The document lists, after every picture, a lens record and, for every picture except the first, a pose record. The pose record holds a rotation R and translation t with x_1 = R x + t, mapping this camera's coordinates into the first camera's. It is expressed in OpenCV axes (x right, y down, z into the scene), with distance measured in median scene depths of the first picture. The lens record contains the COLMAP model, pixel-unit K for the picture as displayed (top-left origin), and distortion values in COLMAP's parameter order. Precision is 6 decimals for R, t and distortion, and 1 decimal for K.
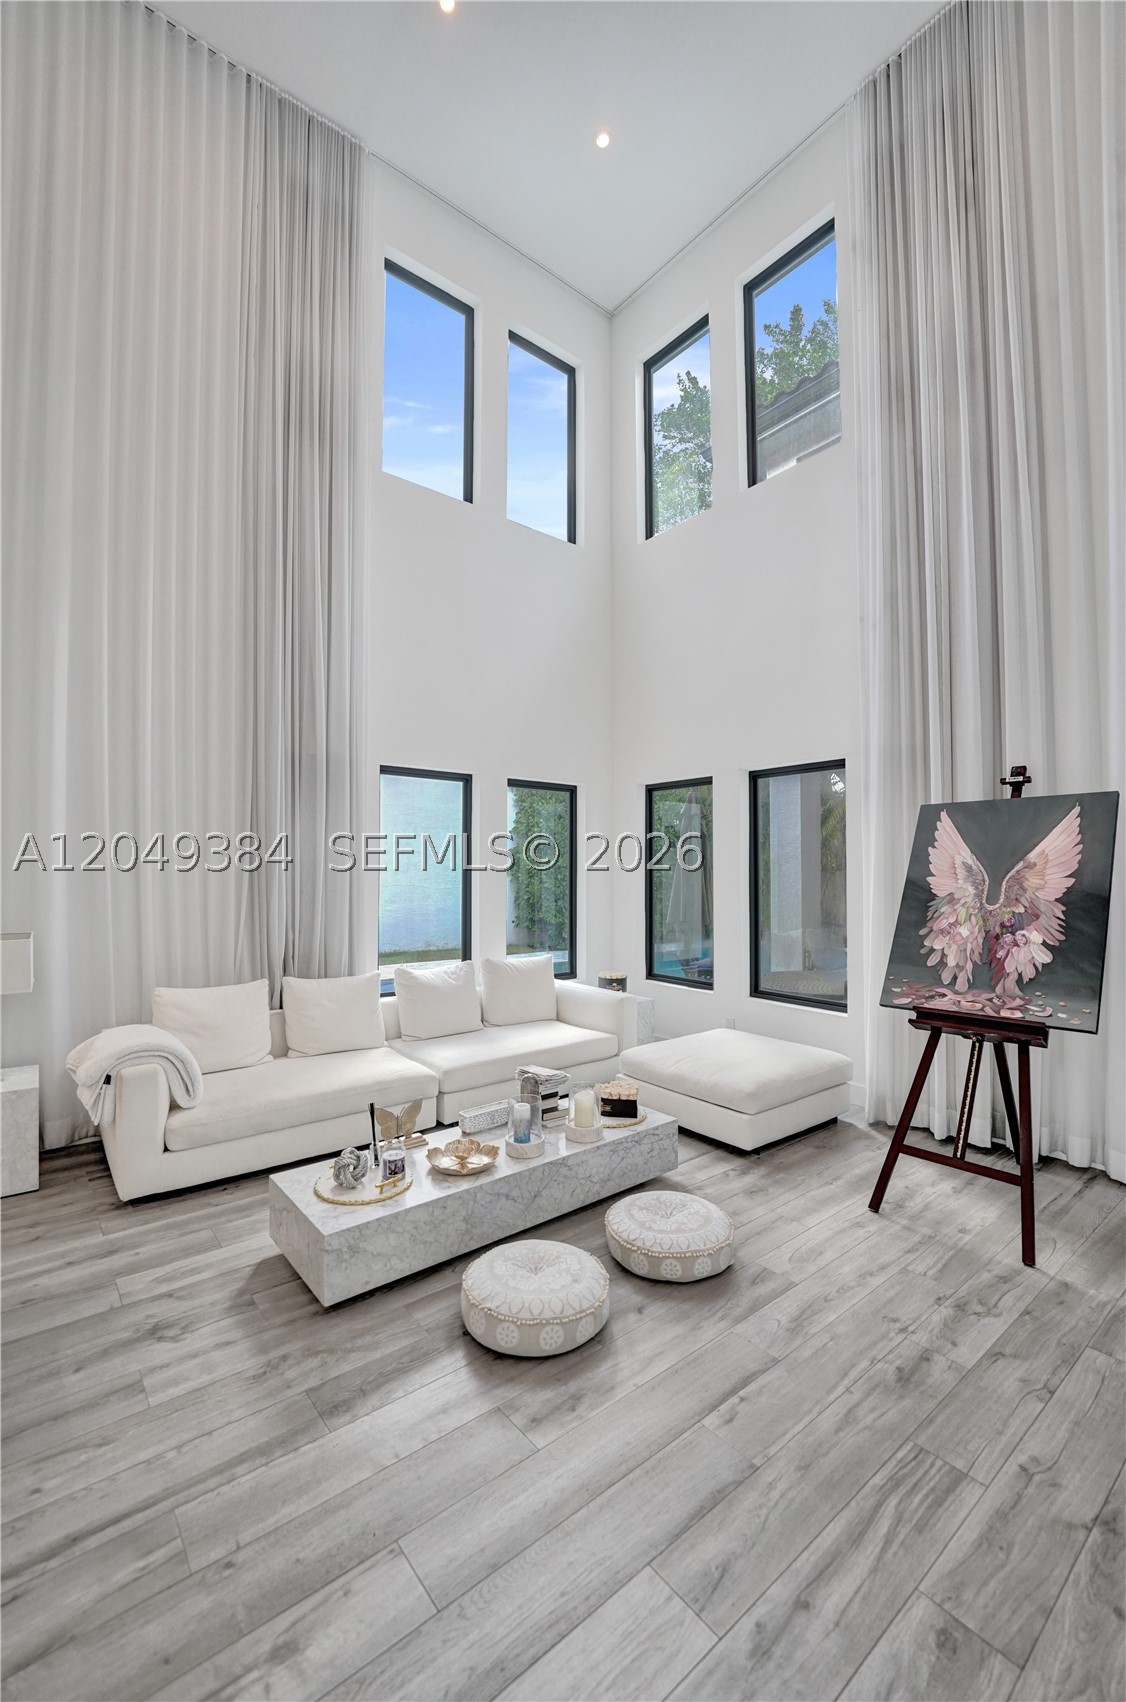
lens RADIAL K [[709.2, 0, 563.0], [0, 709.2, 851.0], [0, 0, 1]] dist [-0.027848, 0.000862]
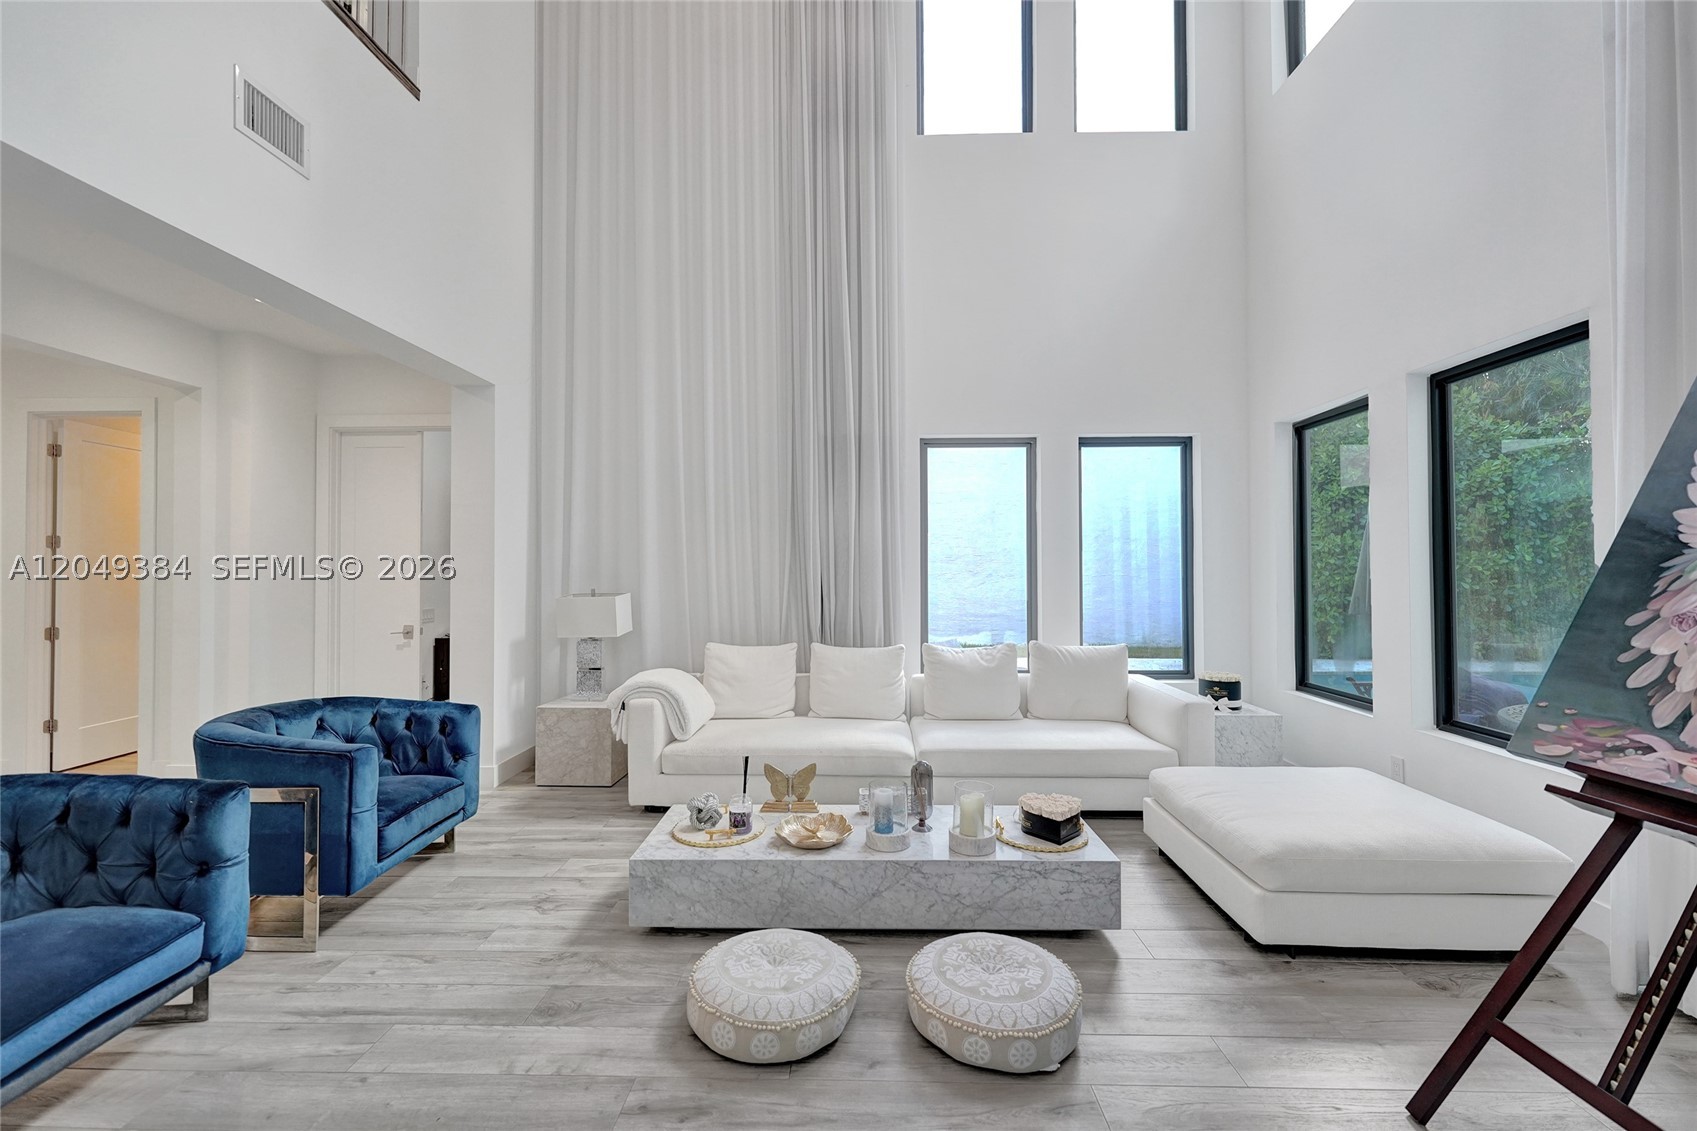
lens RADIAL K [[701.2, 0, 851.4], [0, 701.2, 559.8], [0, 0, 1]] dist [-0.001675, -0.000186]
pose [[0.756613, -0.015135, -0.653688, 0.427129], [0.023229, 0.999723, 0.003739, 0.059822], [0.653450, -0.018014, 0.756755, 0.277554]]
